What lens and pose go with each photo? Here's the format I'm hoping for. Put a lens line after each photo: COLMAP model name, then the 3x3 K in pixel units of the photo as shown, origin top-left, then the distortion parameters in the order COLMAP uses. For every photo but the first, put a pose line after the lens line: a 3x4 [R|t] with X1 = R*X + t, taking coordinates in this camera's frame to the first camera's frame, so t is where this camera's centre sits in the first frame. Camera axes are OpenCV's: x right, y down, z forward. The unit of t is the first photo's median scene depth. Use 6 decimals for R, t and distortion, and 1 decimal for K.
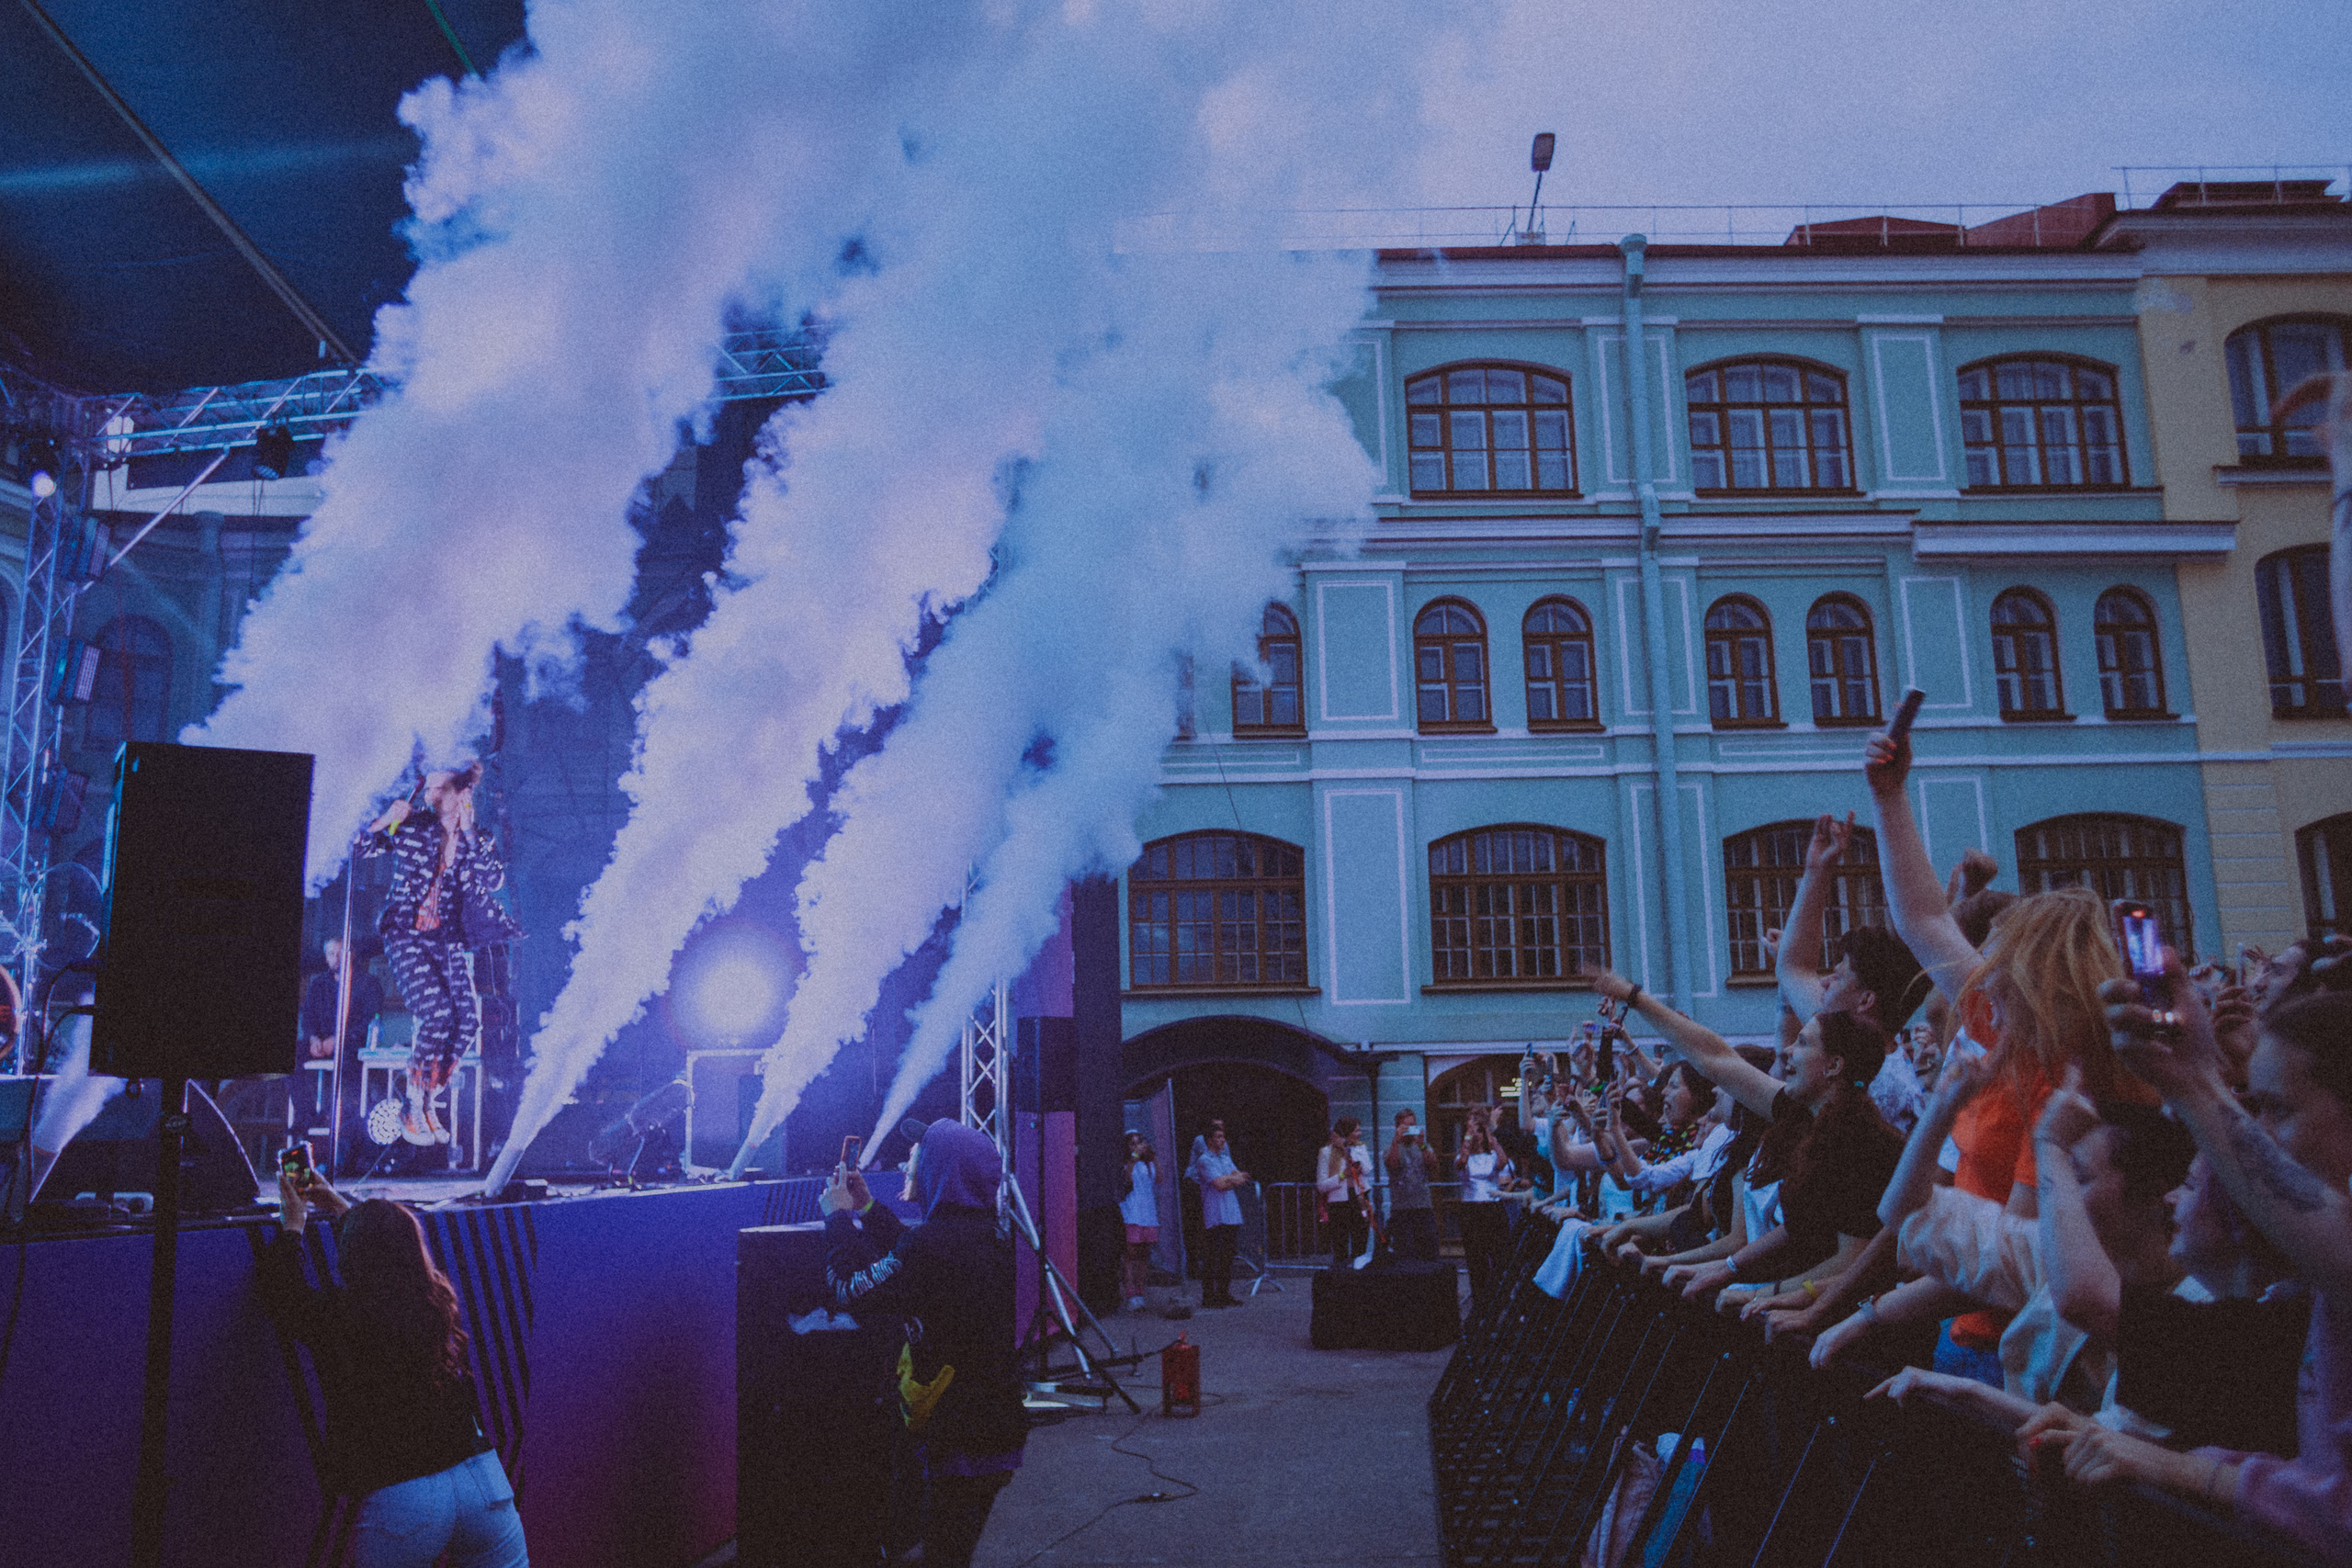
lens RADIAL K [[1800.8, 0, 1171.3], [0, 1800.8, 789.1], [0, 0, 1]] dist [-0.056302, 0.011261]
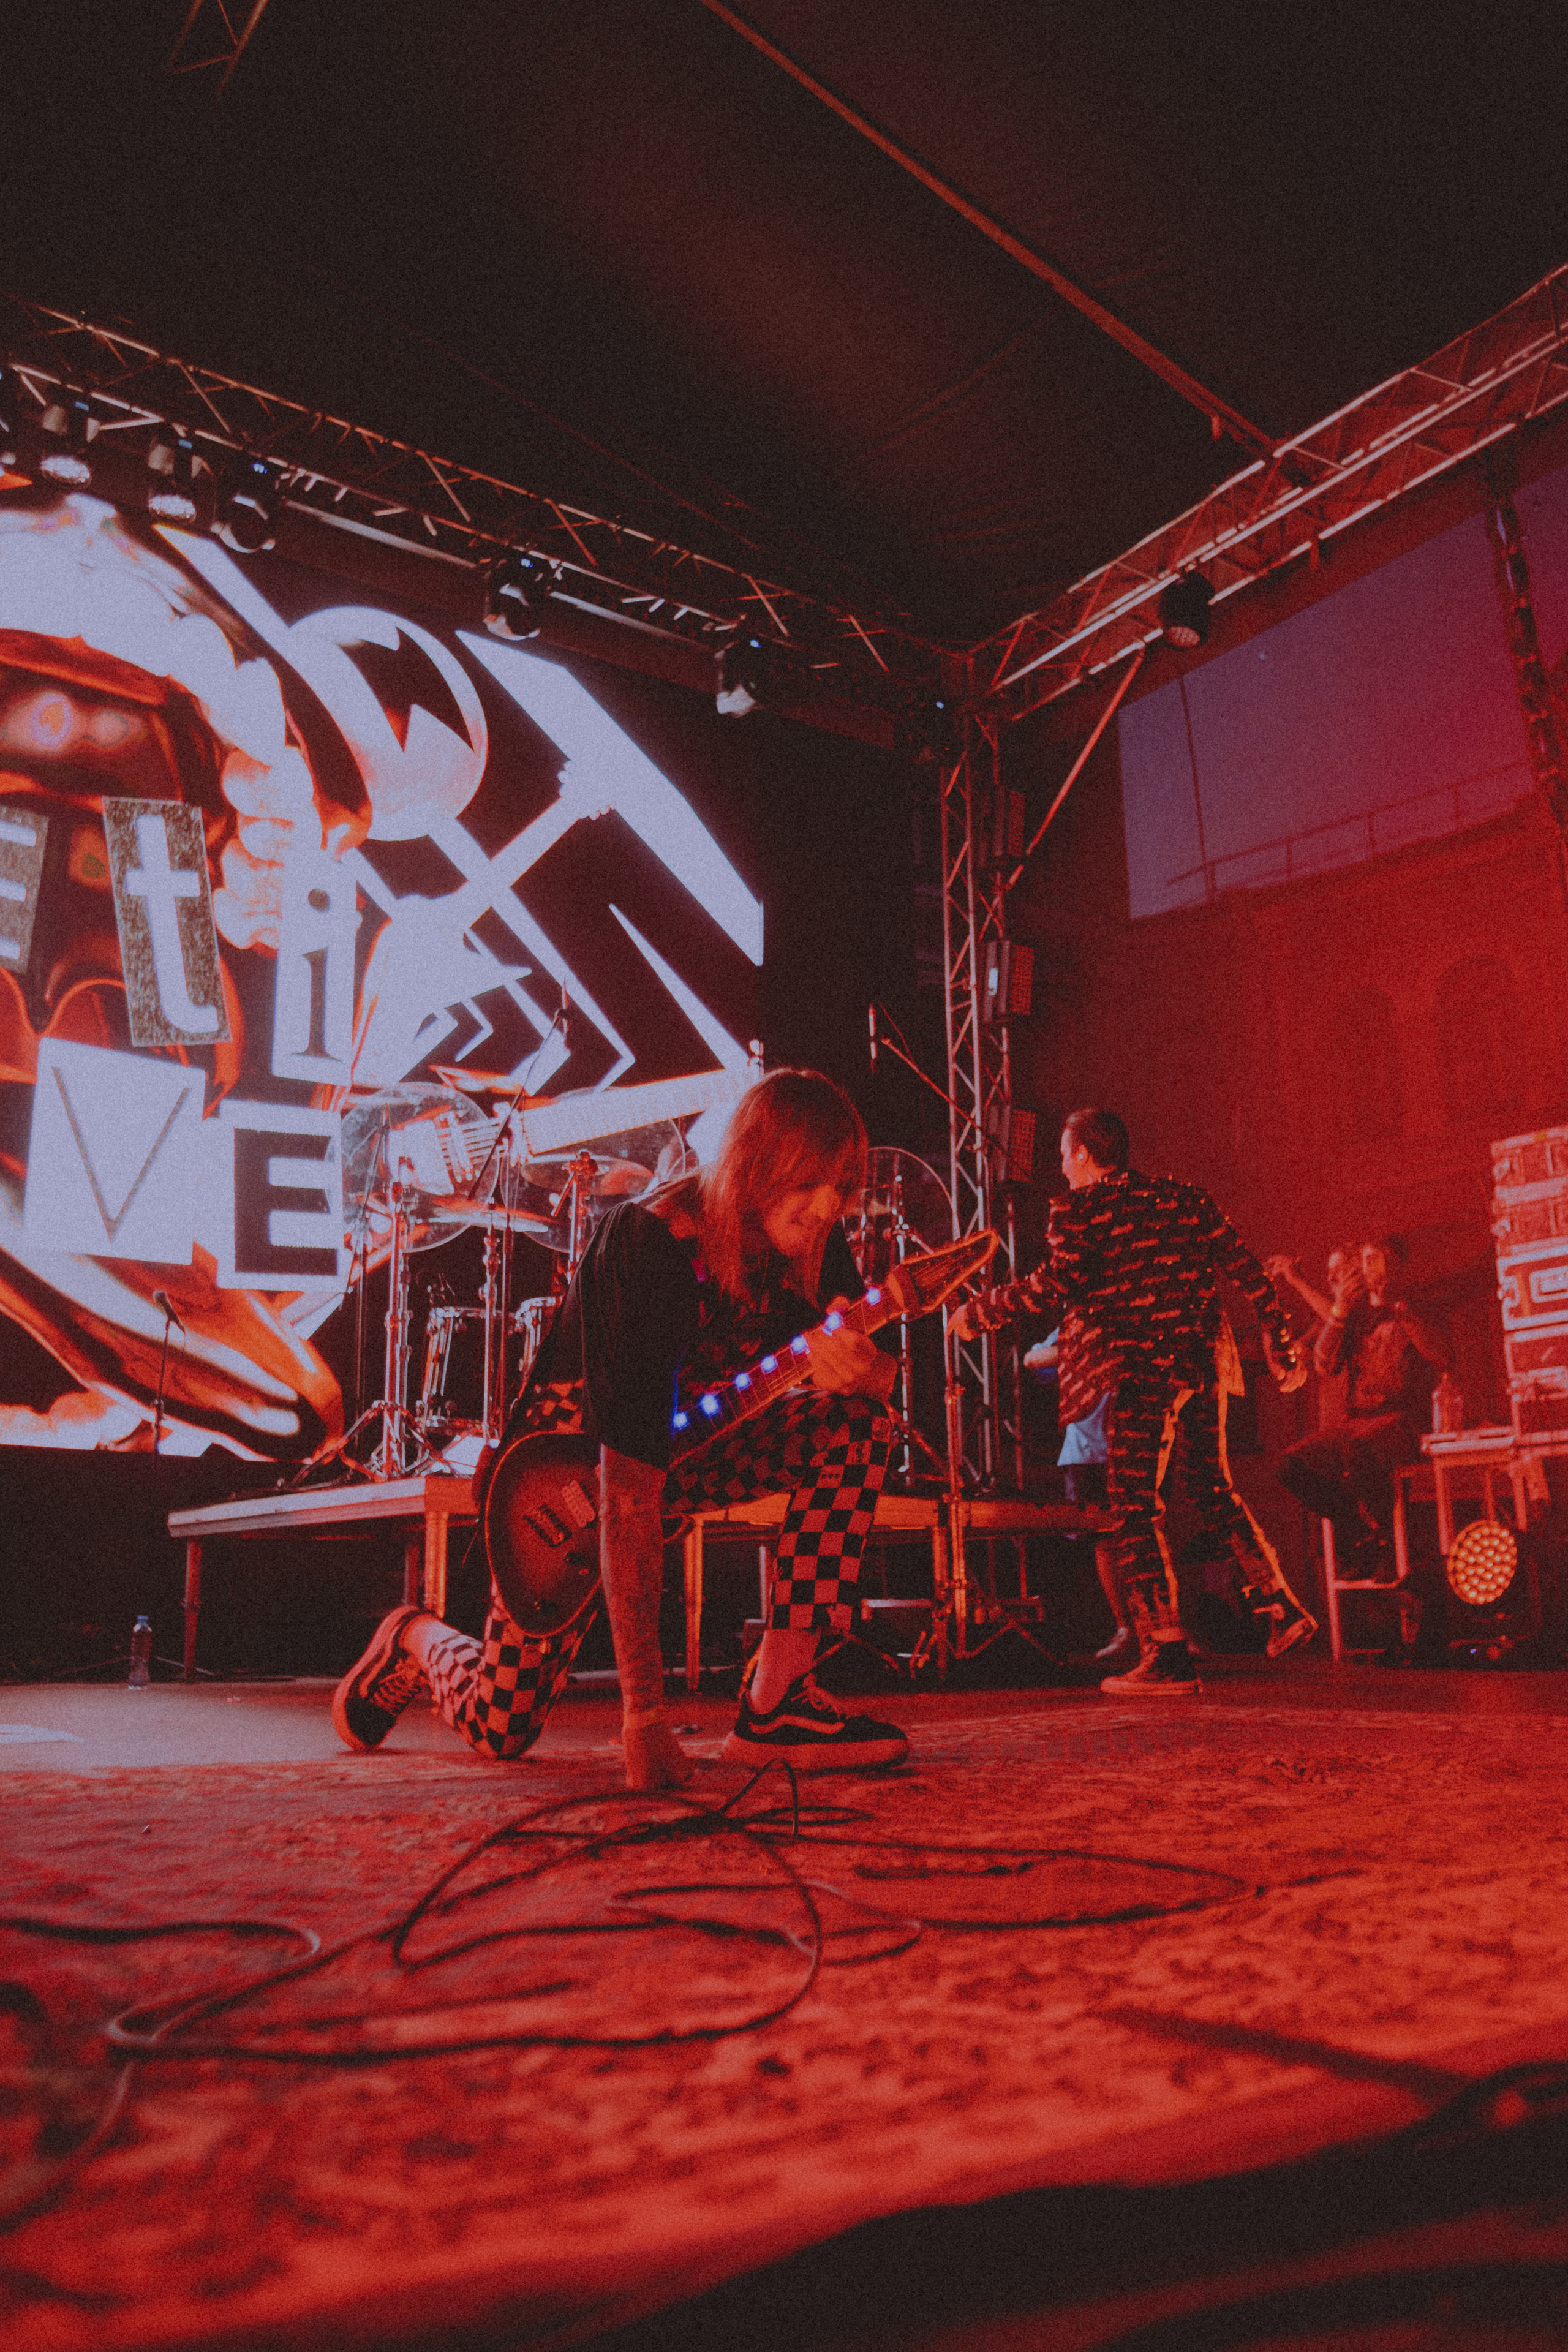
lens RADIAL K [[1800.9, 0, 791.5], [0, 1800.9, 1150.5], [0, 0, 1]] dist [-0.056302, 0.011261]
pose [[0.682031, -0.174245, -0.710262, -0.150235], [0.129518, 0.984628, -0.117183, 0.082235], [0.719763, -0.012069, 0.694115, 0.396776]]
